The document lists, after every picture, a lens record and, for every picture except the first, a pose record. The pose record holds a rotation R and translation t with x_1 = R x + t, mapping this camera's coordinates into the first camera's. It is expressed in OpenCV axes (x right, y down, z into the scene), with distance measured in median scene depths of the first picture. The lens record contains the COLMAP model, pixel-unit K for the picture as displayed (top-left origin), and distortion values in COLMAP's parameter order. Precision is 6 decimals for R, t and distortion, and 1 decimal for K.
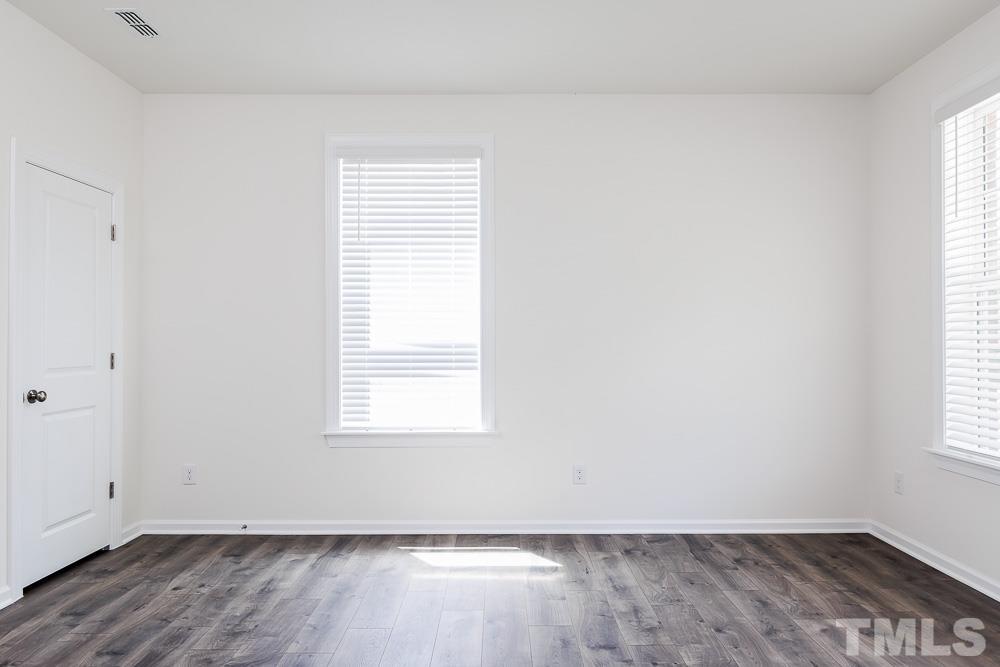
lens RADIAL K [[683.7, 0, 500.0], [0, 683.7, 333.5], [0, 0, 1]] dist [-0.001824, 0.001296]
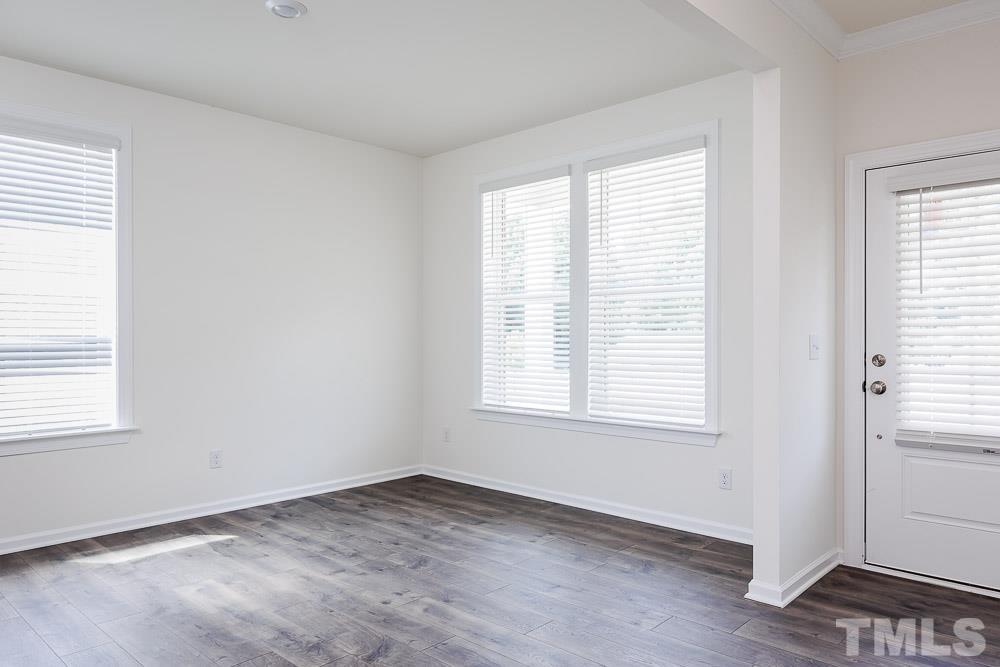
lens RADIAL K [[683.7, 0, 500.0], [0, 683.7, 333.5], [0, 0, 1]] dist [-0.001824, 0.001296]
pose [[0.687074, 0.003675, 0.726578, -0.421580], [-0.007712, 0.999968, 0.002236, 0.001081], [-0.726546, -0.007140, 0.687081, -0.081534]]
